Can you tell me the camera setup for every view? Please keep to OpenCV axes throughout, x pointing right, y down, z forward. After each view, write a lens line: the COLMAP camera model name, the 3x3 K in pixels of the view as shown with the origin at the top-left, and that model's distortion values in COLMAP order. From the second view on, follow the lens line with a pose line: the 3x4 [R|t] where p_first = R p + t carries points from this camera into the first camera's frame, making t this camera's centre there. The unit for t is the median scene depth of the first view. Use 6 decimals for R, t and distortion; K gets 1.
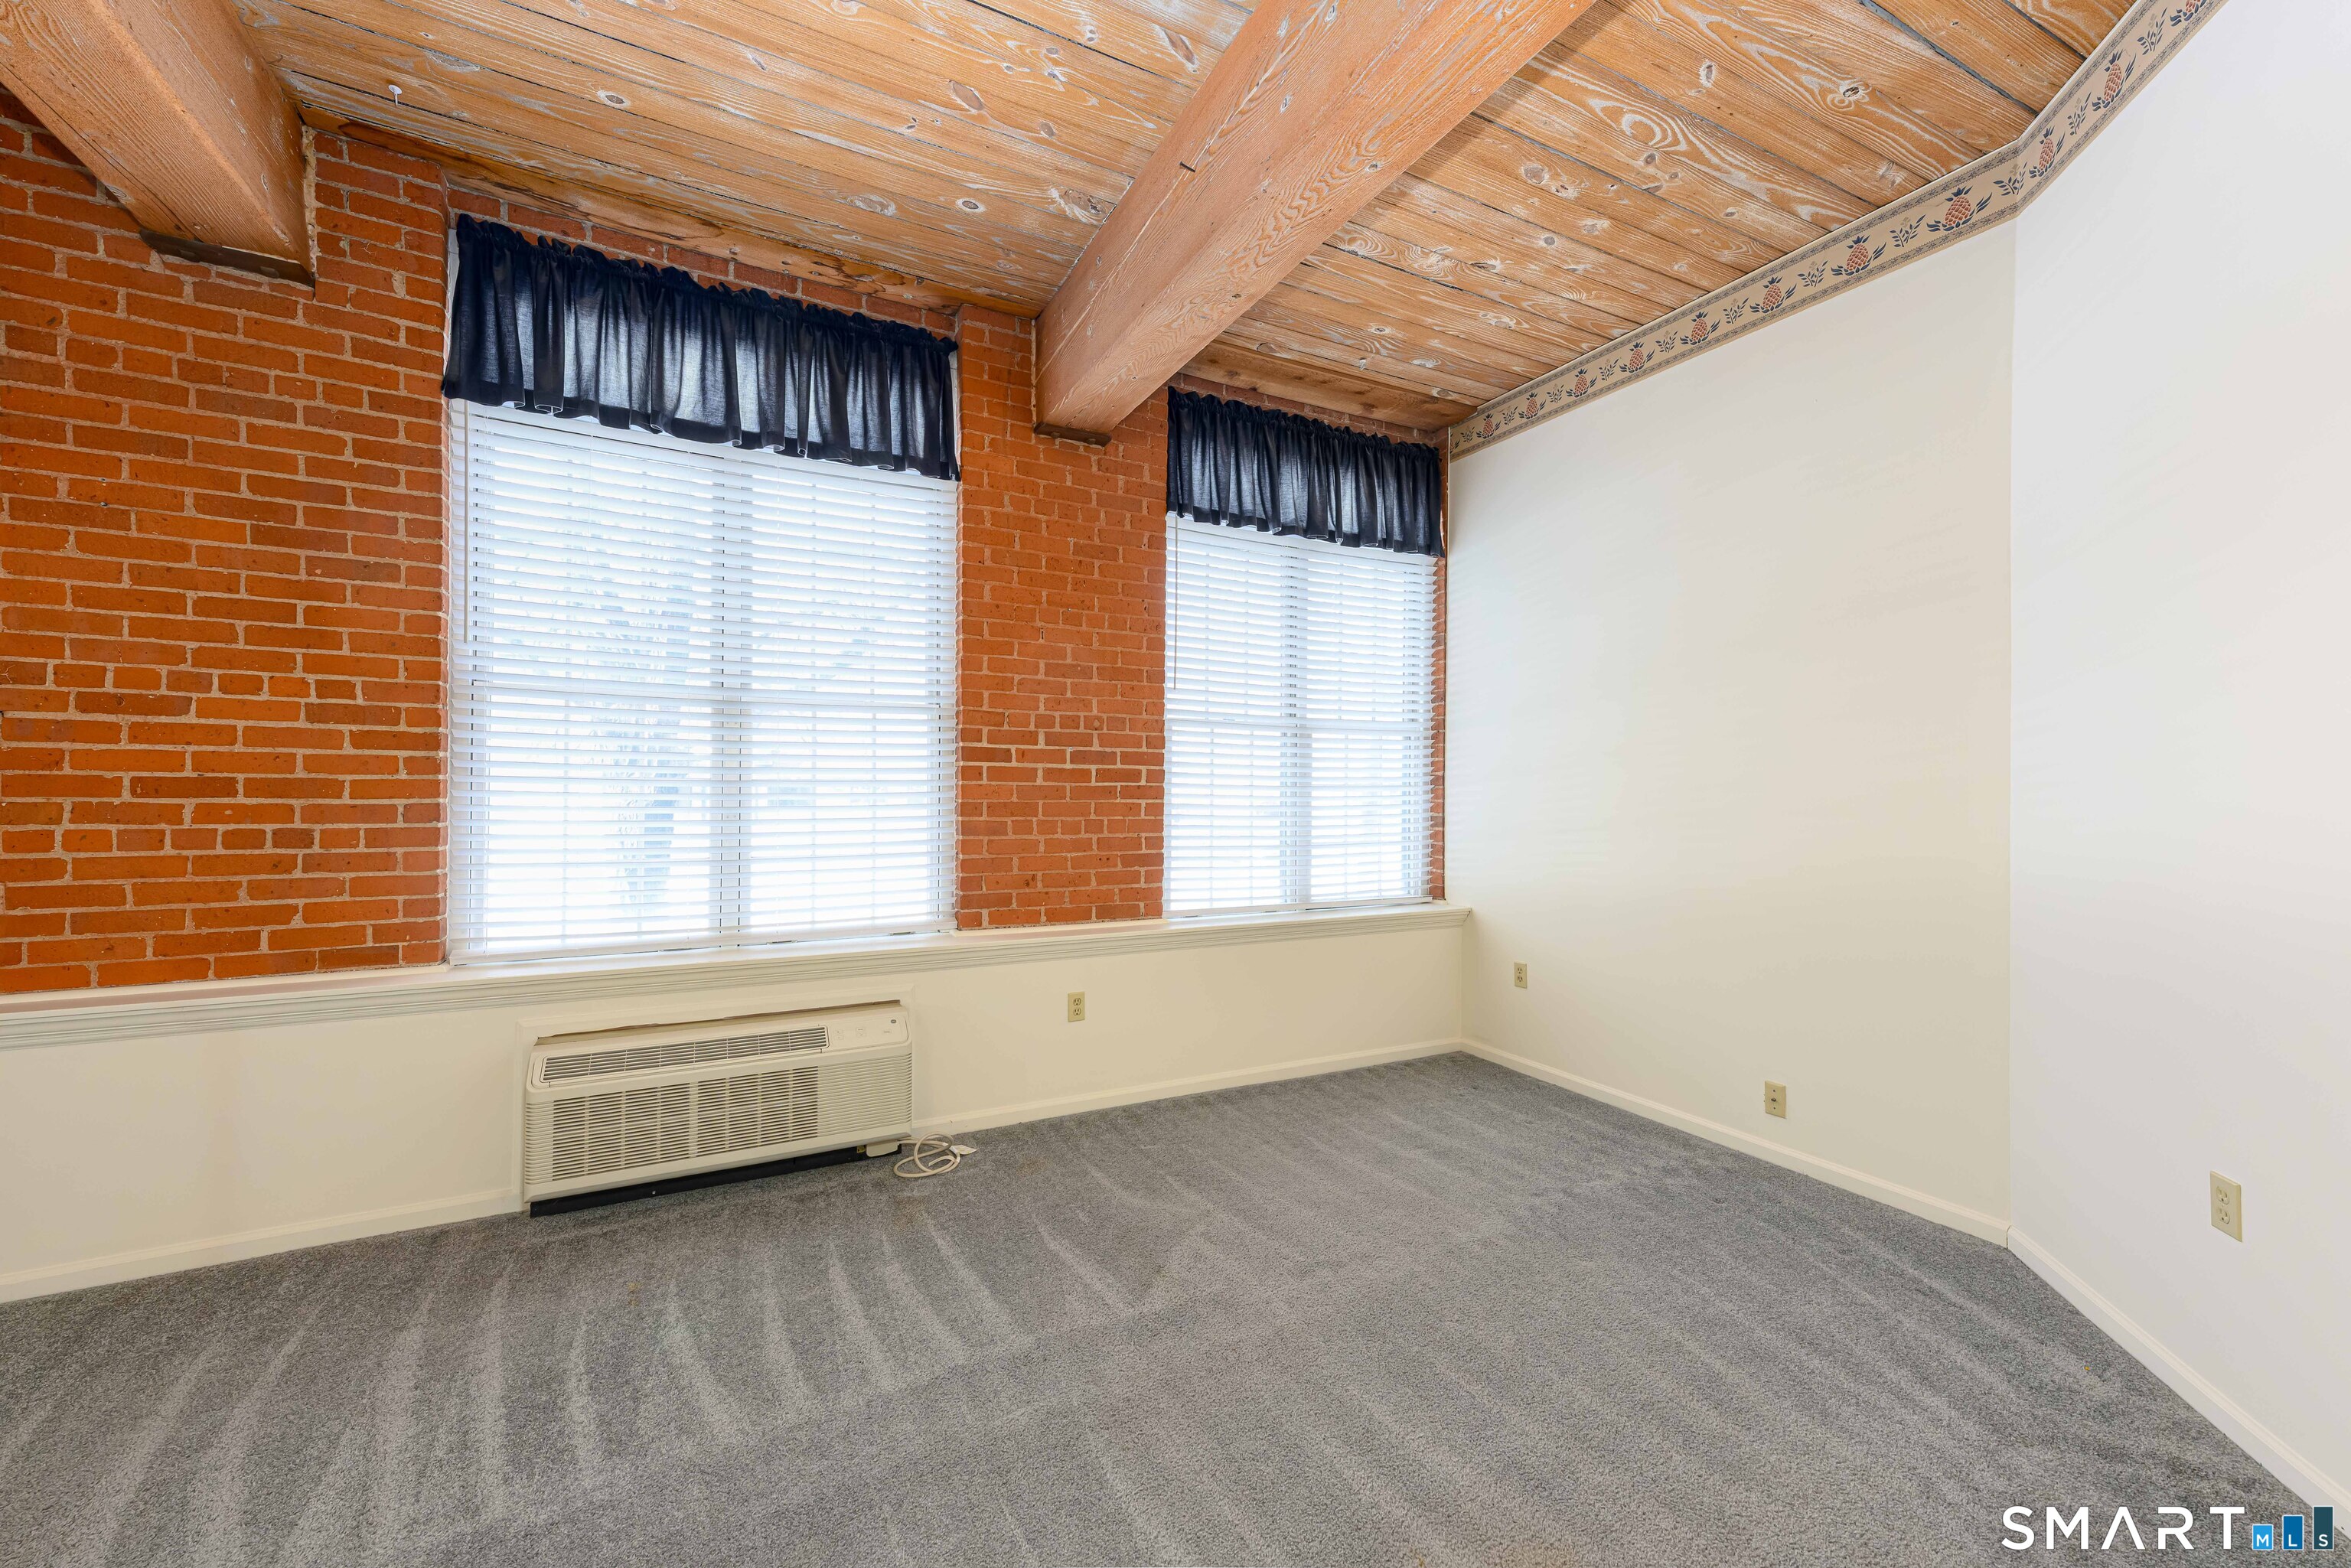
lens RADIAL K [[895.5, 0, 1173.0], [0, 895.5, 792.6], [0, 0, 1]] dist [0.006660, 0.000976]
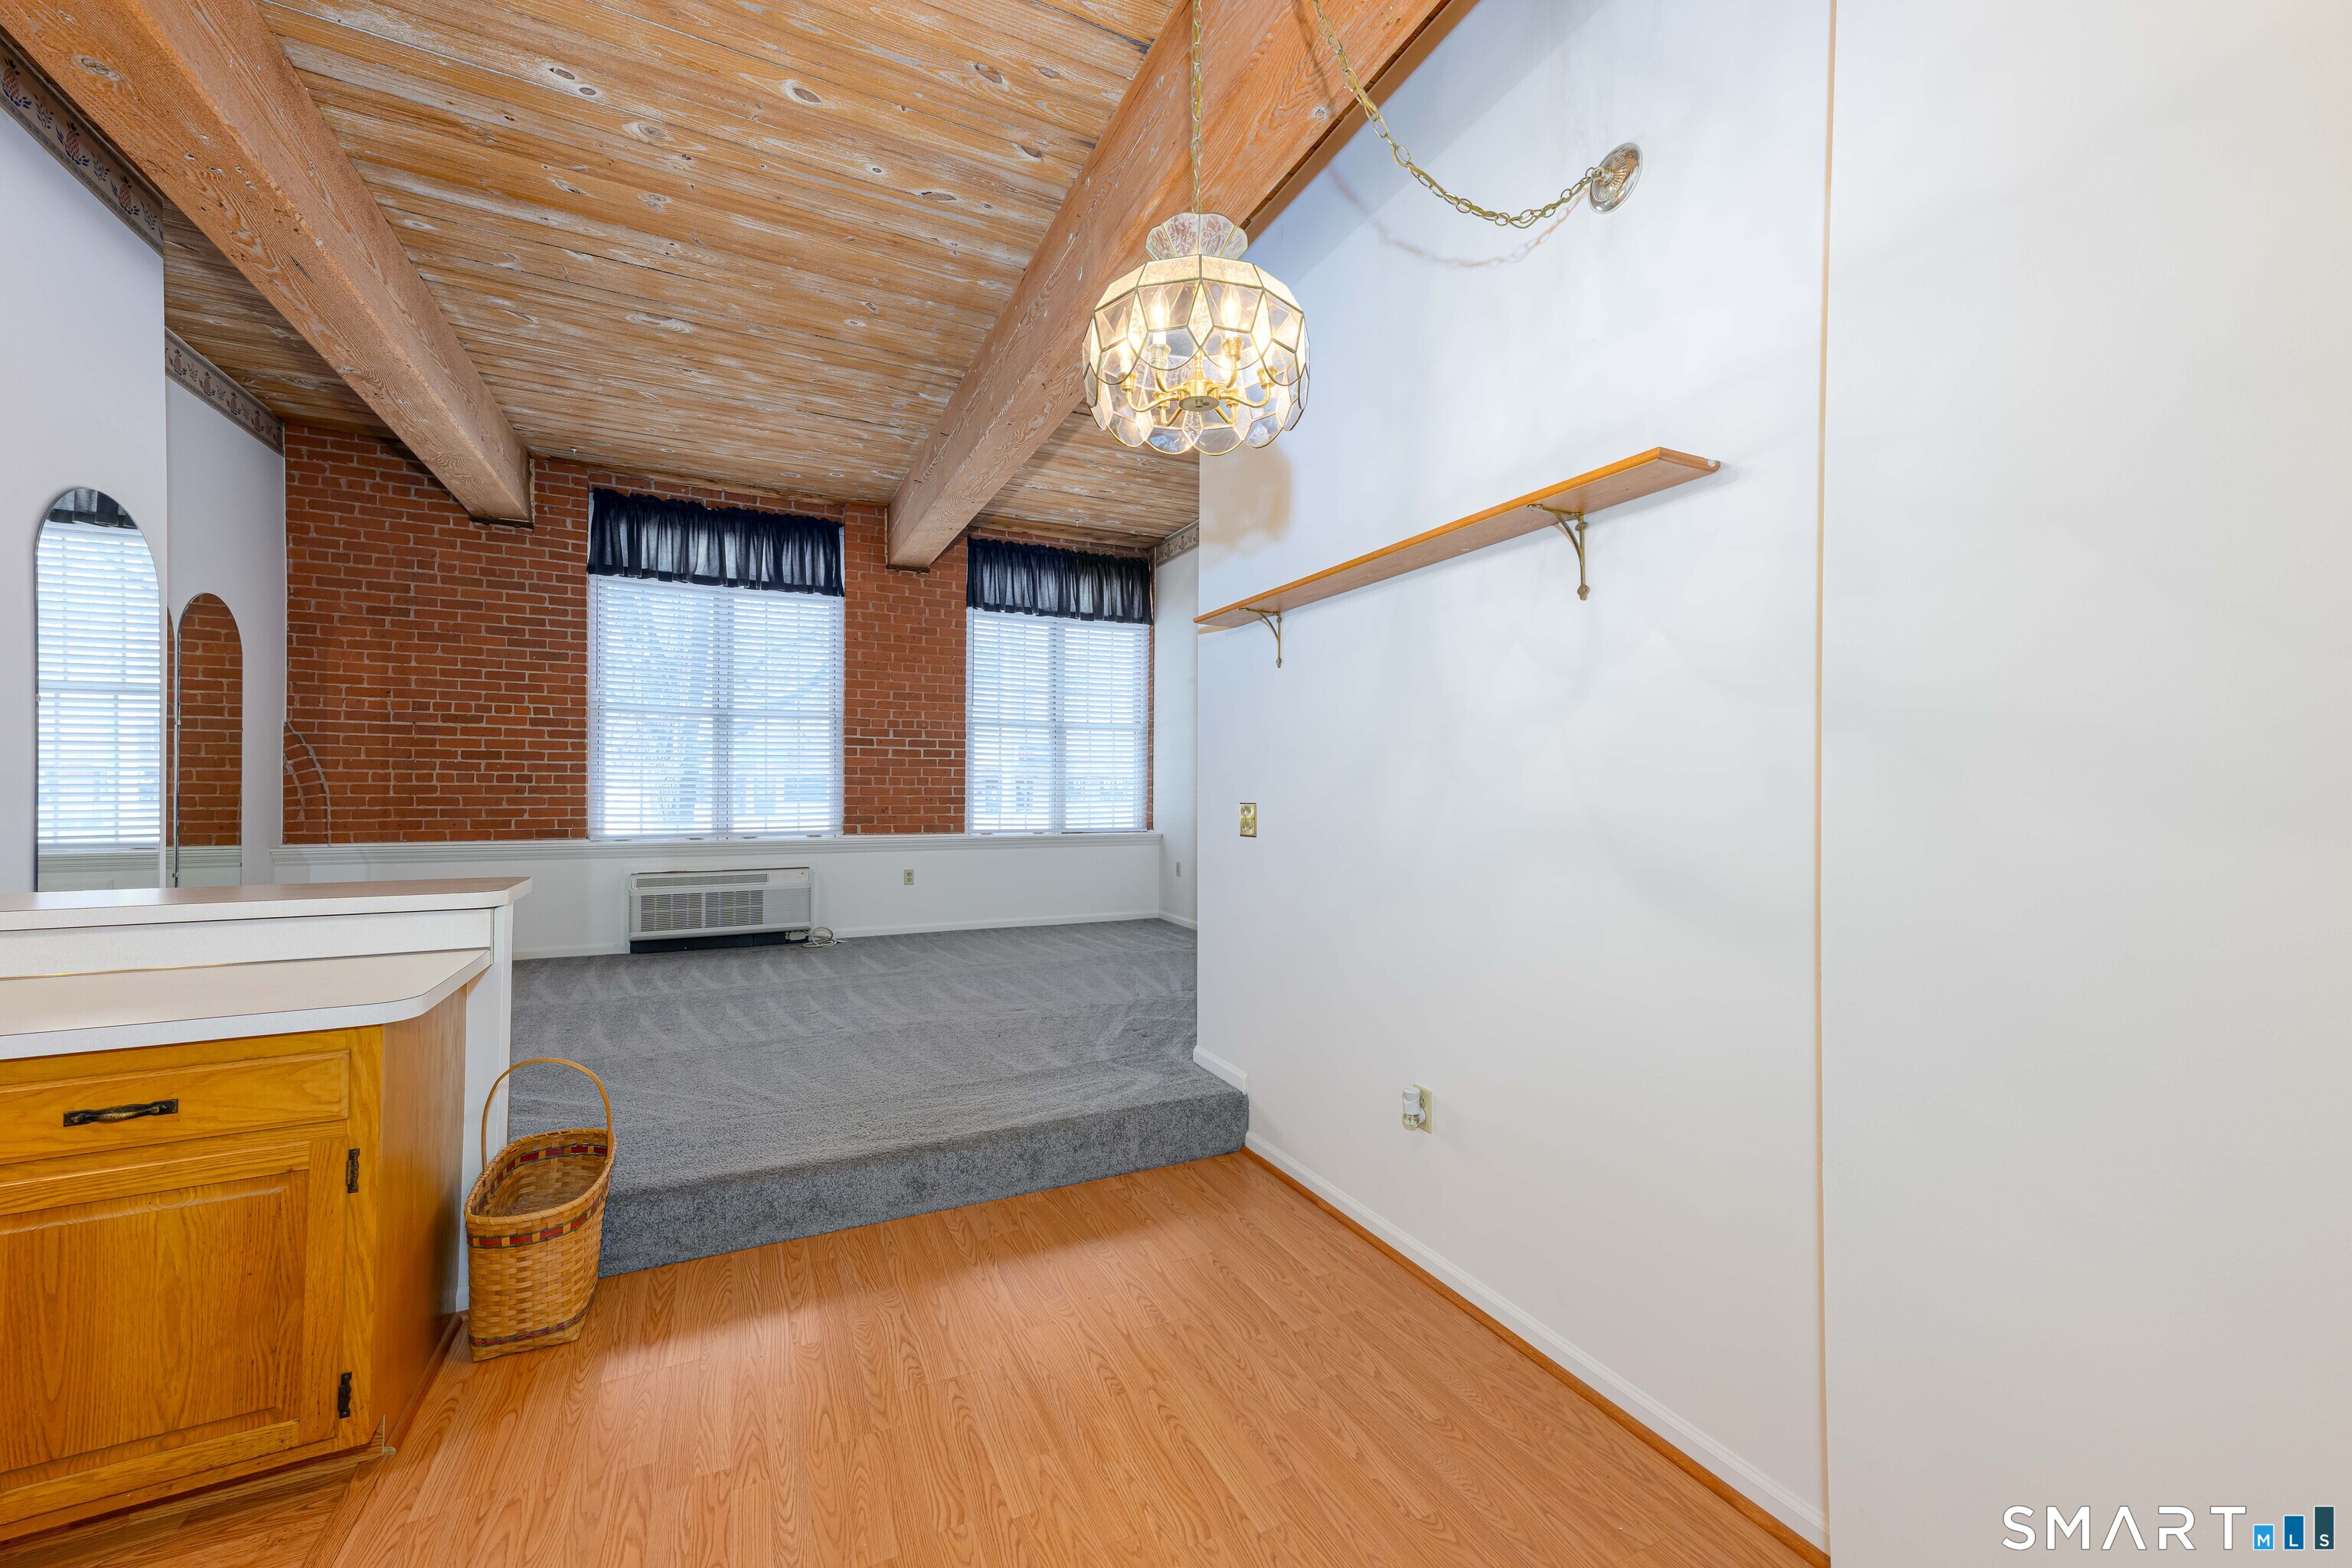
lens RADIAL K [[895.9, 0, 1173.2], [0, 895.9, 791.1], [0, 0, 1]] dist [0.006660, 0.000976]
pose [[0.999902, -0.000179, -0.013992, 0.546520], [0.000223, 0.999995, 0.003155, 0.063129], [0.013992, -0.003158, 0.999897, -0.999377]]
